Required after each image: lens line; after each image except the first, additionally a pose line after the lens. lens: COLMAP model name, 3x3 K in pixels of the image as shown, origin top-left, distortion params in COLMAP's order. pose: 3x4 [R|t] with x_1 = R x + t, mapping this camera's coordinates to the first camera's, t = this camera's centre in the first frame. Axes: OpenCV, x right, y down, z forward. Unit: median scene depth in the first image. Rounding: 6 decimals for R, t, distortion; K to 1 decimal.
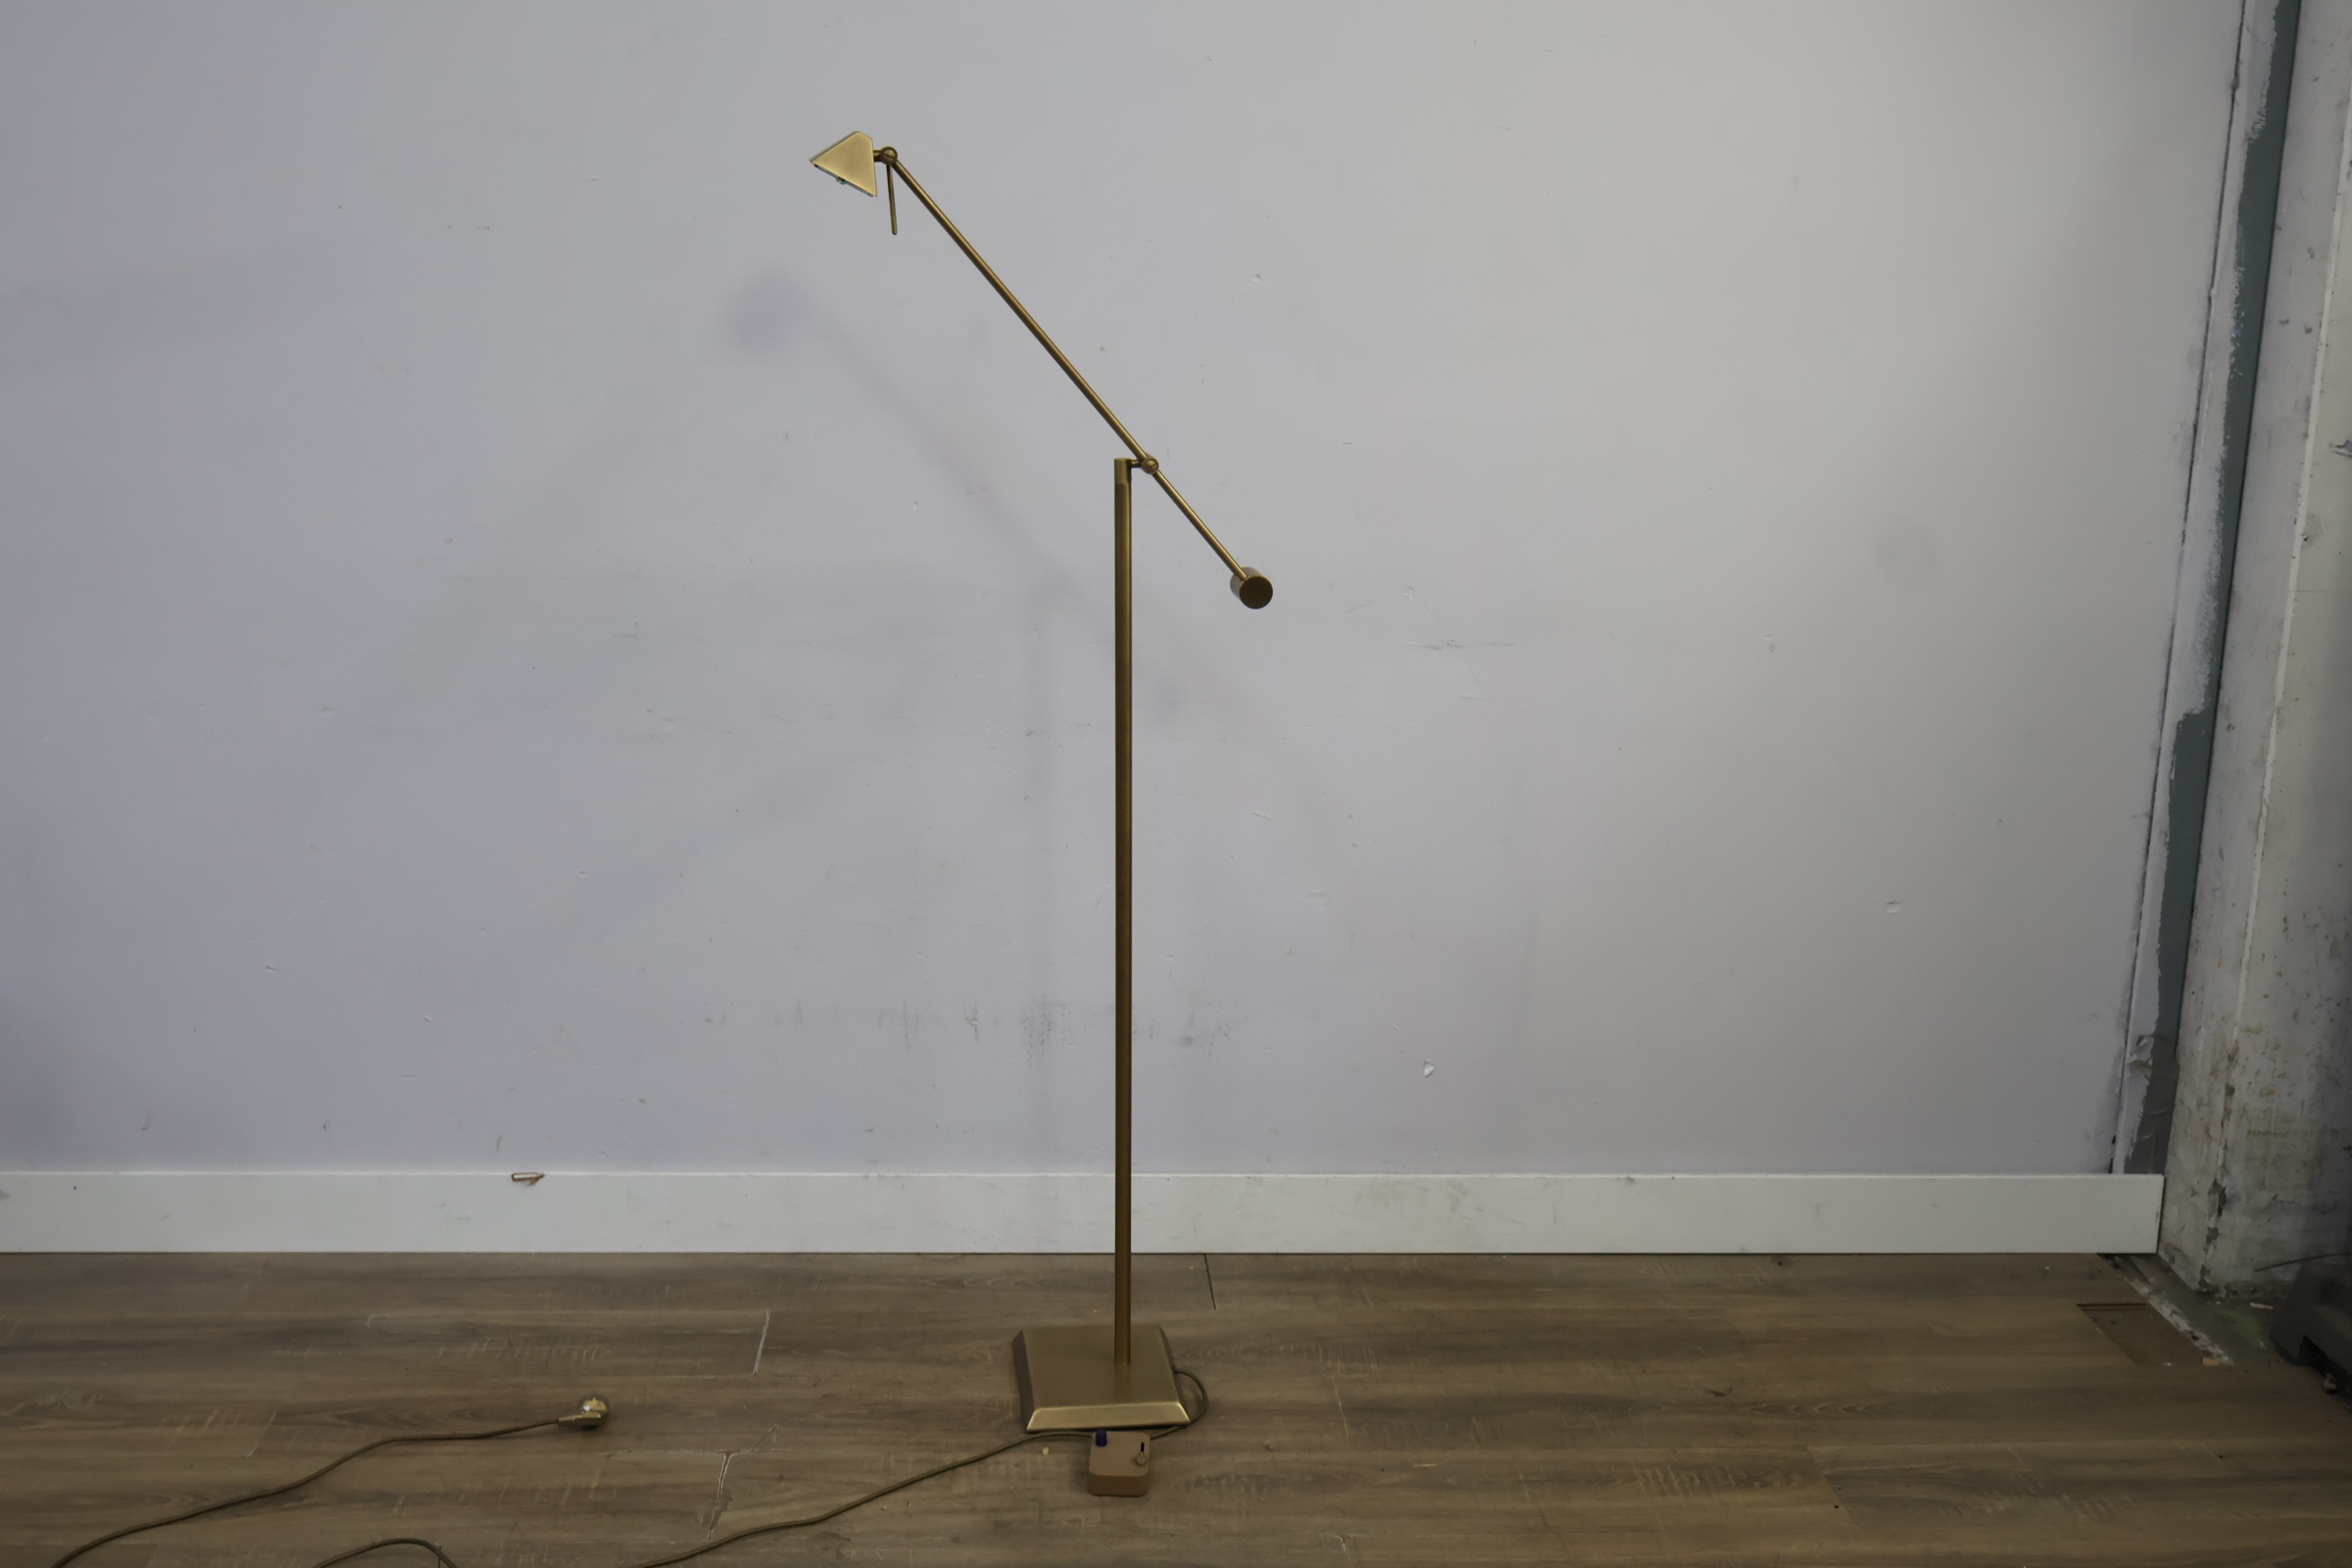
lens RADIAL K [[2540.9, 0, 1169.8], [0, 2540.9, 779.5], [0, 0, 1]] dist [-0.016415, 0.000000]
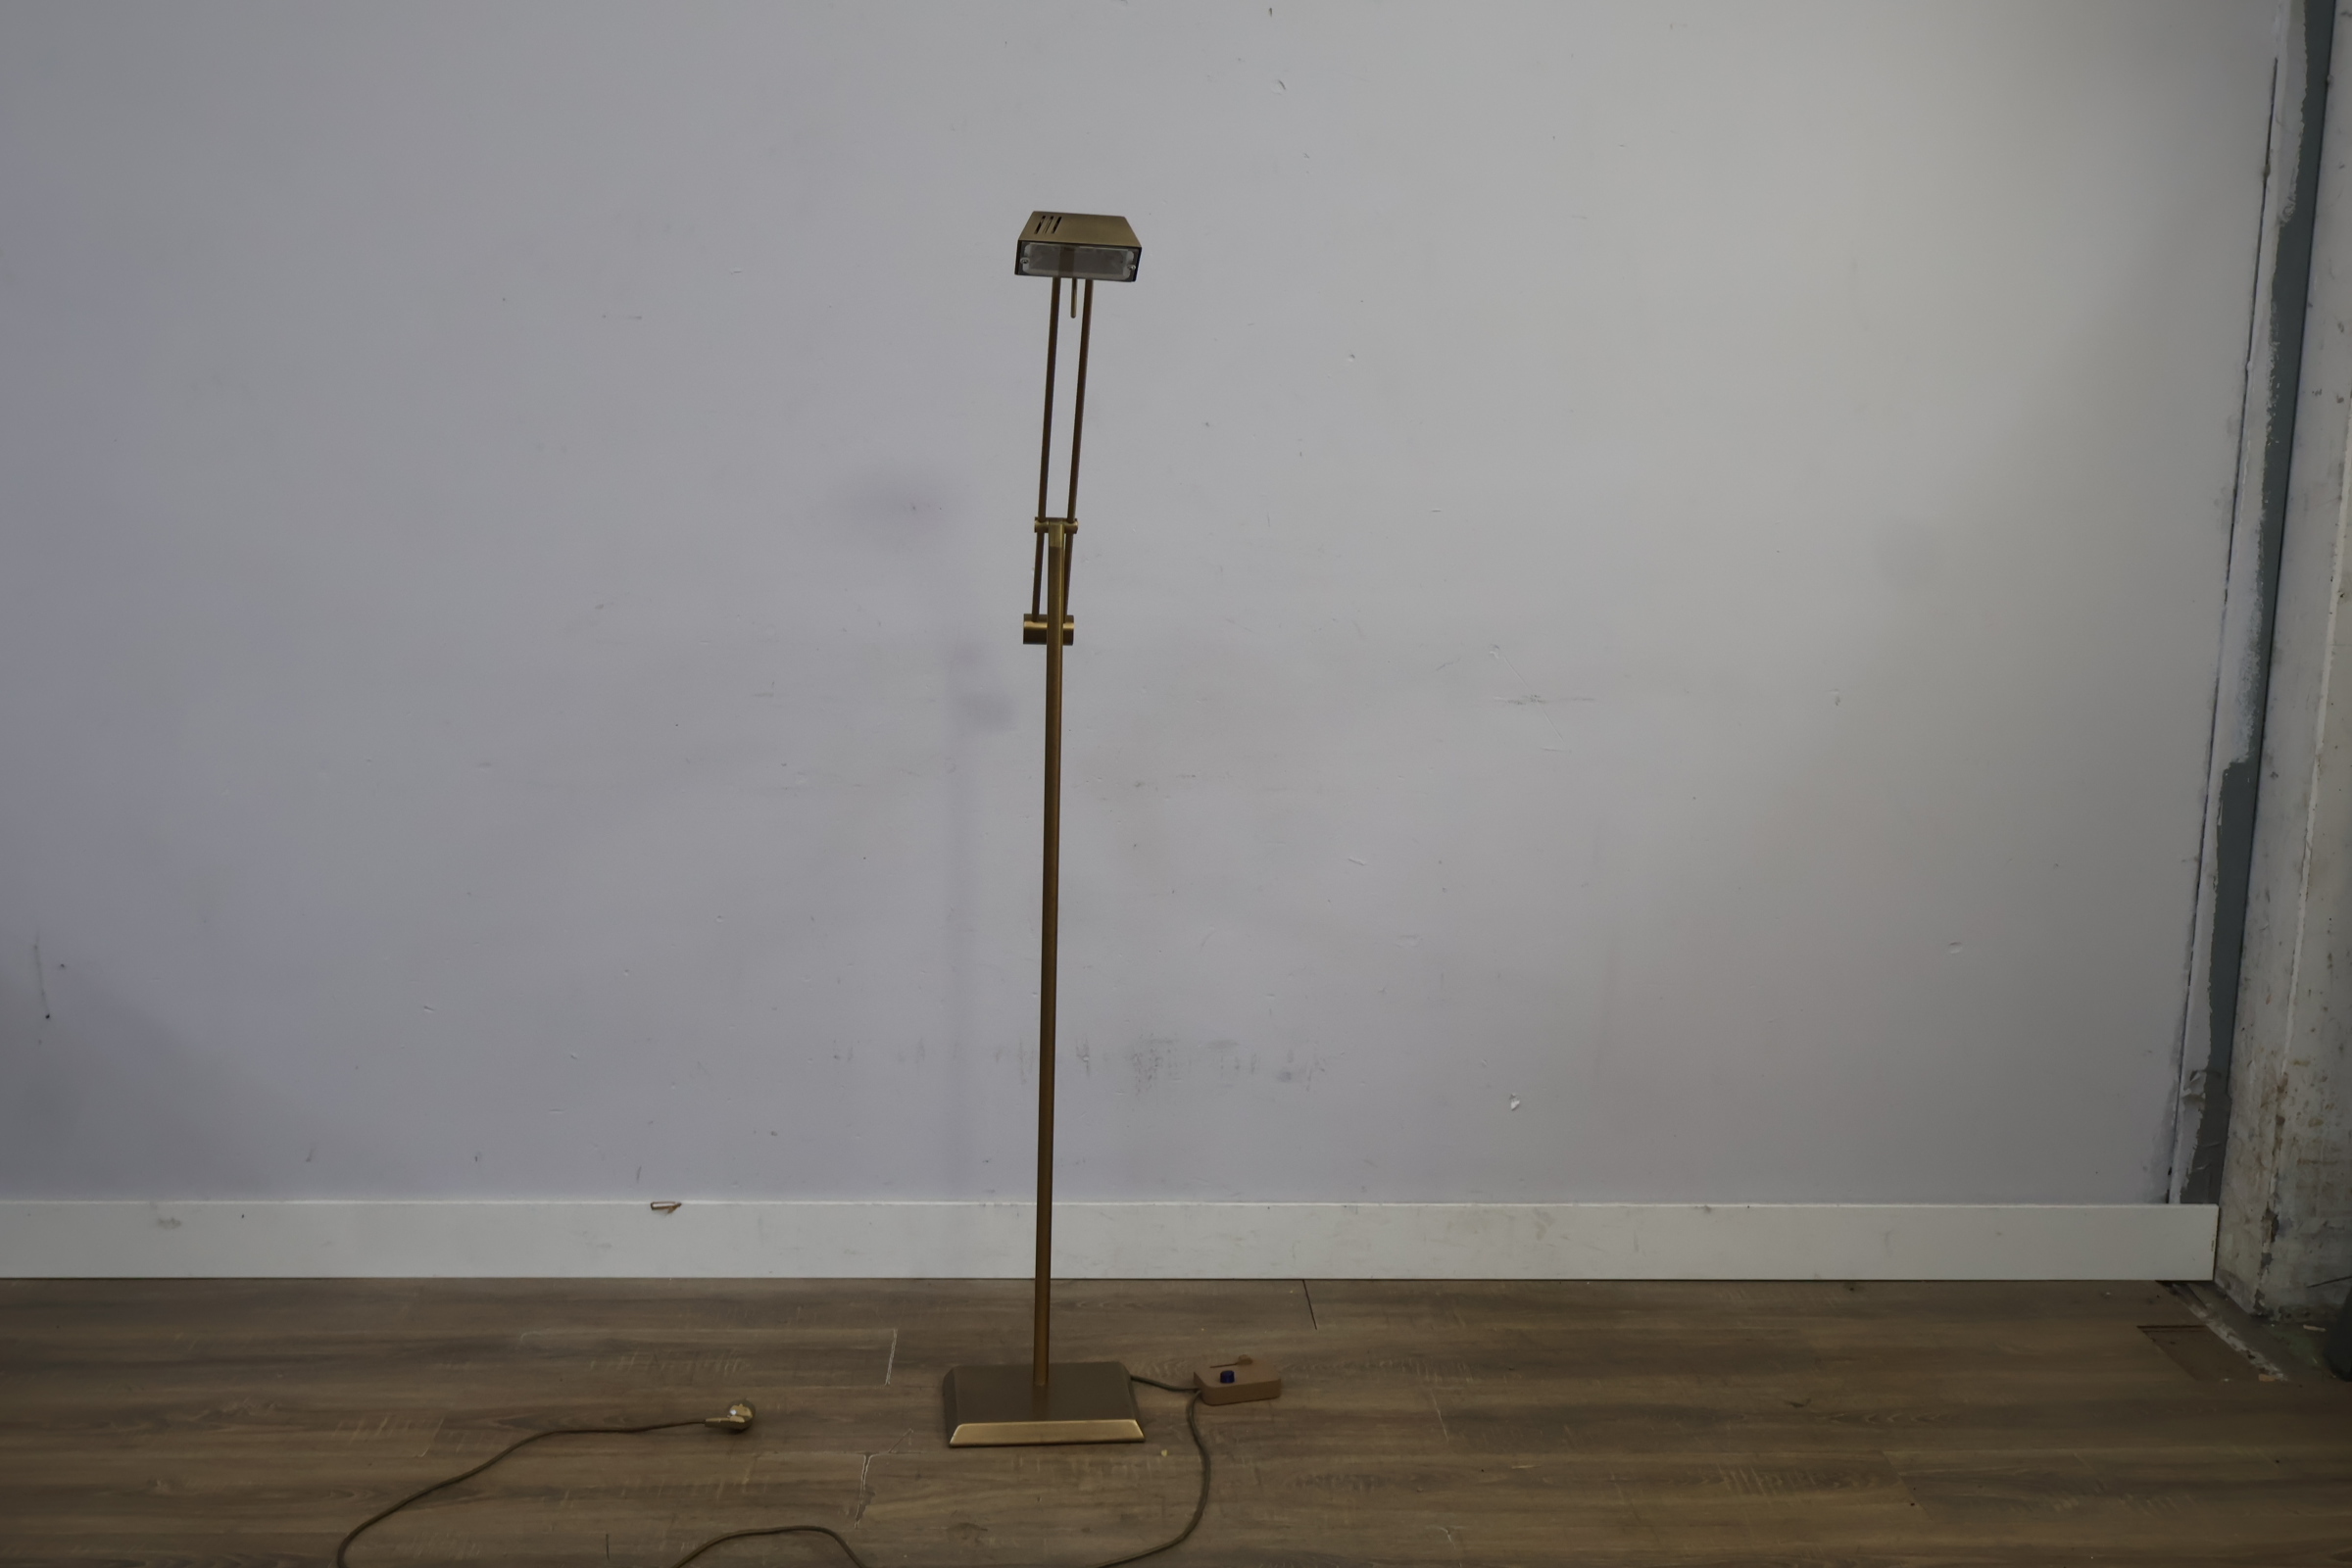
lens RADIAL K [[2540.9, 0, 1161.2], [0, 2540.9, 780.2], [0, 0, 1]] dist [-0.016415, 0.000000]
pose [[0.999793, -0.004135, -0.019918, -0.025192], [0.003399, 0.999314, -0.036881, 0.019602], [0.020057, 0.036805, 0.999121, -0.066765]]
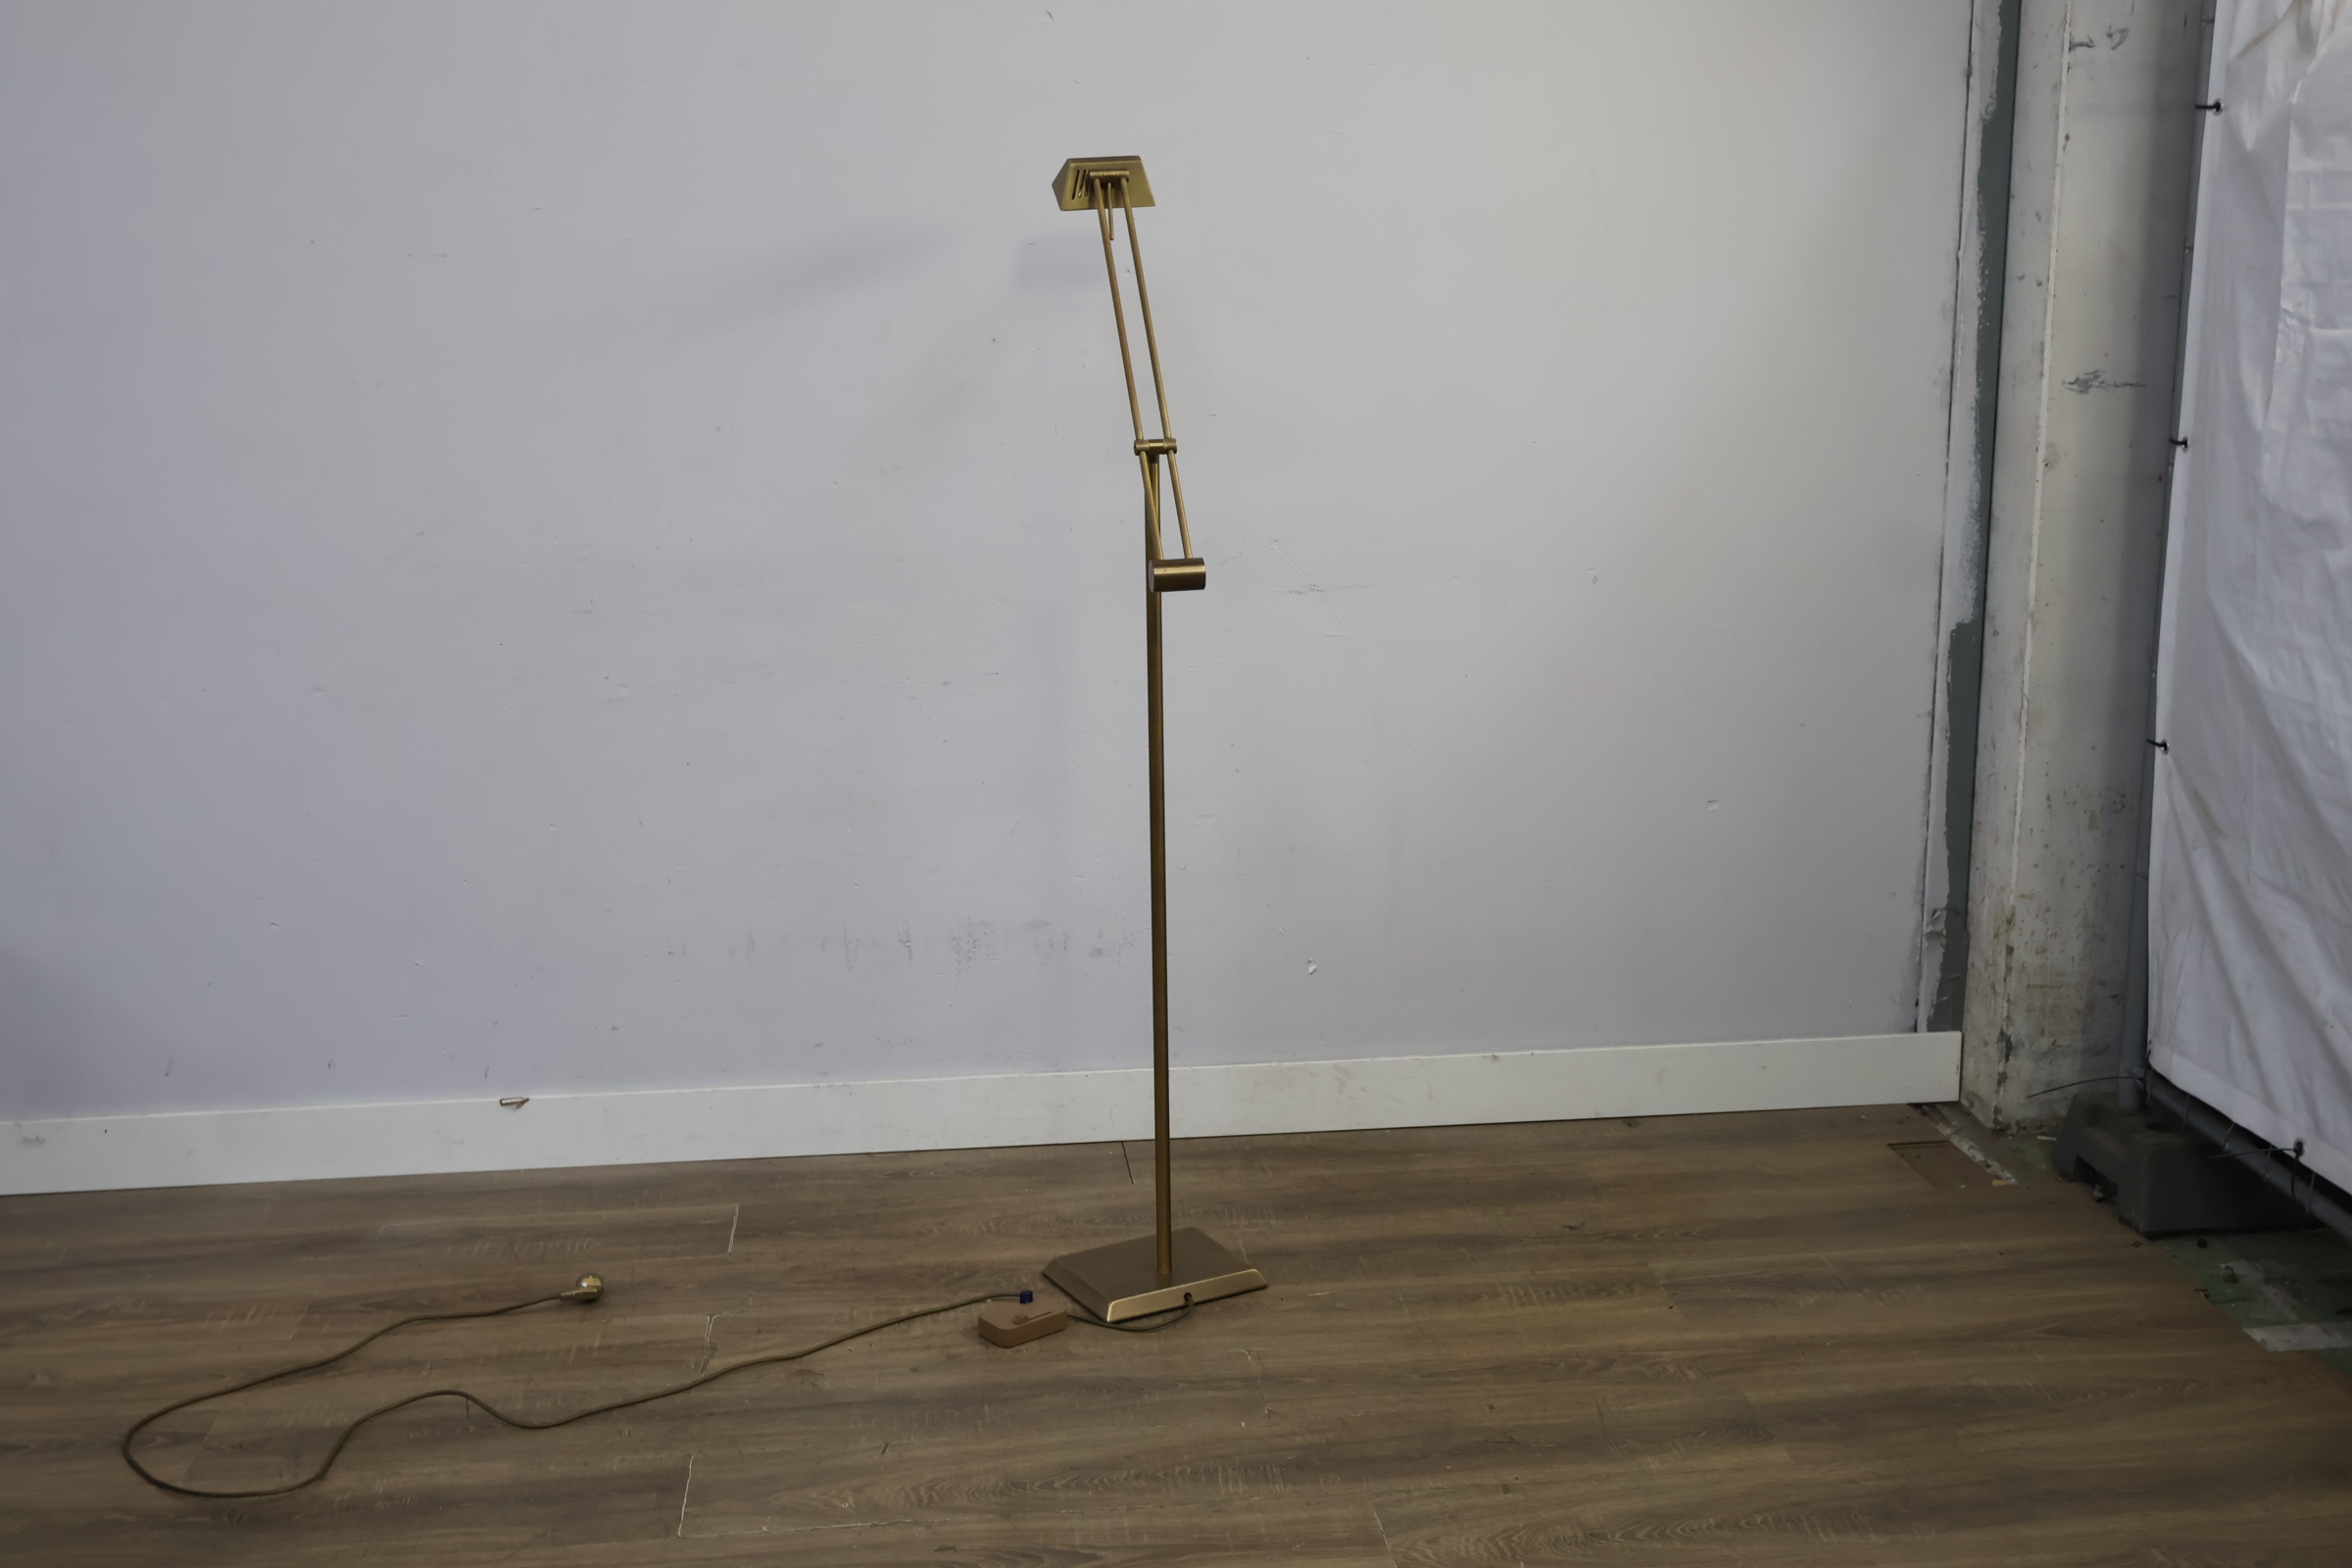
lens RADIAL K [[2540.9, 0, 1180.6], [0, 2540.9, 789.7], [0, 0, 1]] dist [-0.016415, 0.000000]
pose [[0.998201, -0.045852, 0.038623, 0.003538], [0.045823, 0.998948, 0.001627, 0.032648], [-0.038657, 0.000145, 0.999253, -0.136801]]
